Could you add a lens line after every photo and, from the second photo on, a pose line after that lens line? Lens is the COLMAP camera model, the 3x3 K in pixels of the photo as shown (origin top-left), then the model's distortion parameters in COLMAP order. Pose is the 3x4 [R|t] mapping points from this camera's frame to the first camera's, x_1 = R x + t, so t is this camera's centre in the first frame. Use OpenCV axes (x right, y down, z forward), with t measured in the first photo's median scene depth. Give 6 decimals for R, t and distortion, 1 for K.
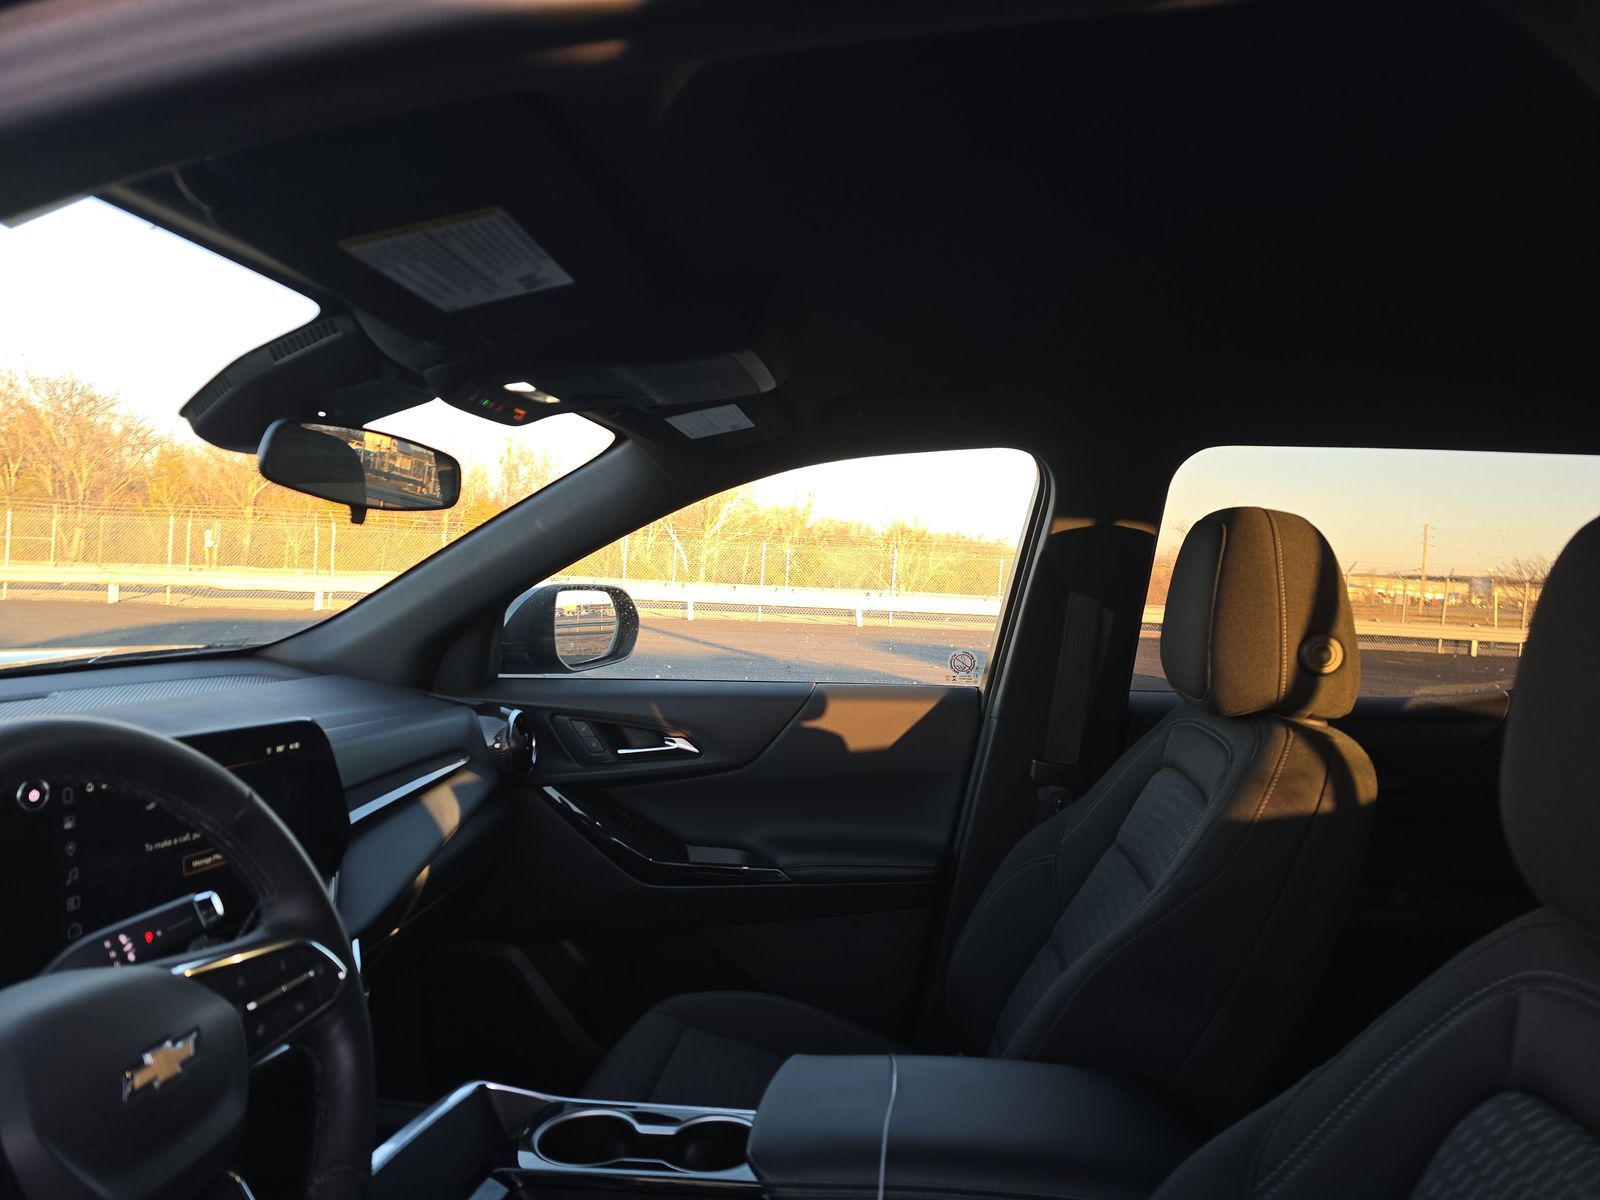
lens RADIAL K [[1082.8, 0, 800.0], [0, 1082.8, 600.0], [0, 0, 1]] dist [0.010119, -0.001483]
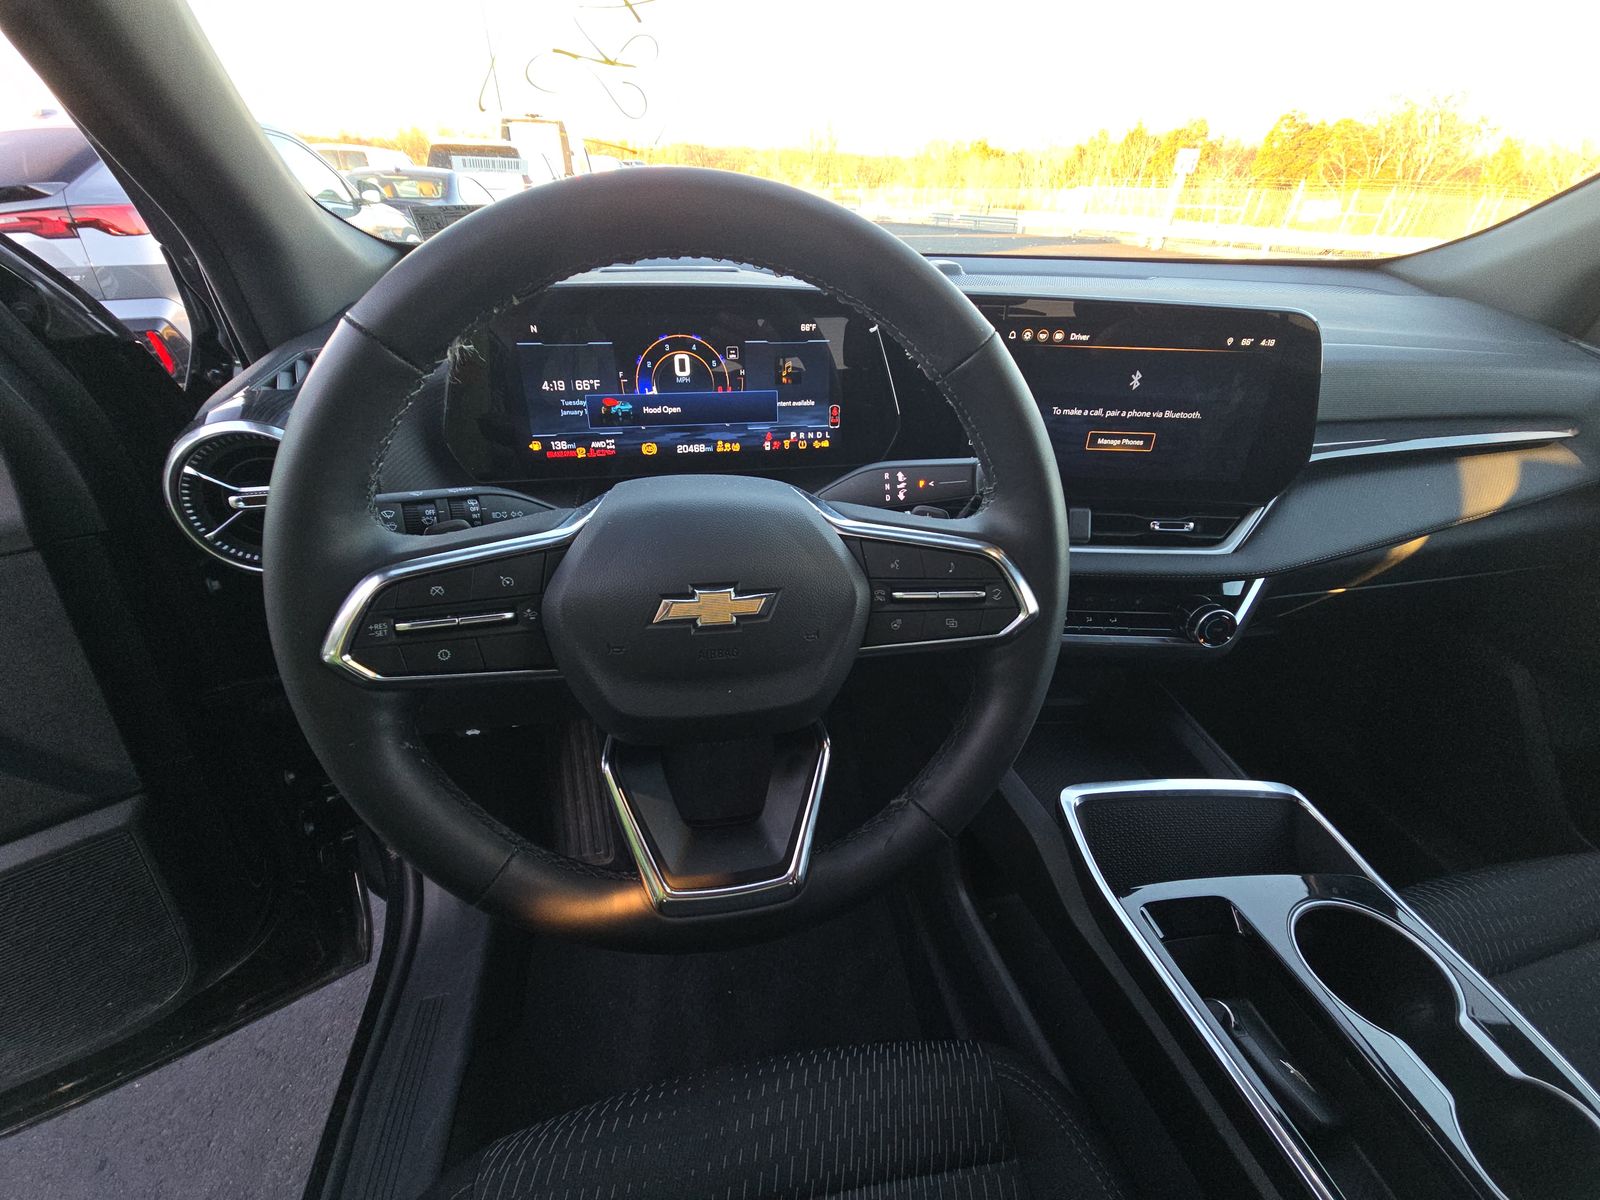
lens RADIAL K [[645.5, 0, 810.3], [0, 645.5, 600.9], [0, 0, 1]] dist [0.000135, -0.006308]
pose [[0.297889, 0.479225, -0.825594, -0.062384], [-0.049456, 0.871444, 0.487994, 0.082999], [0.953319, -0.104537, 0.283294, 0.499524]]
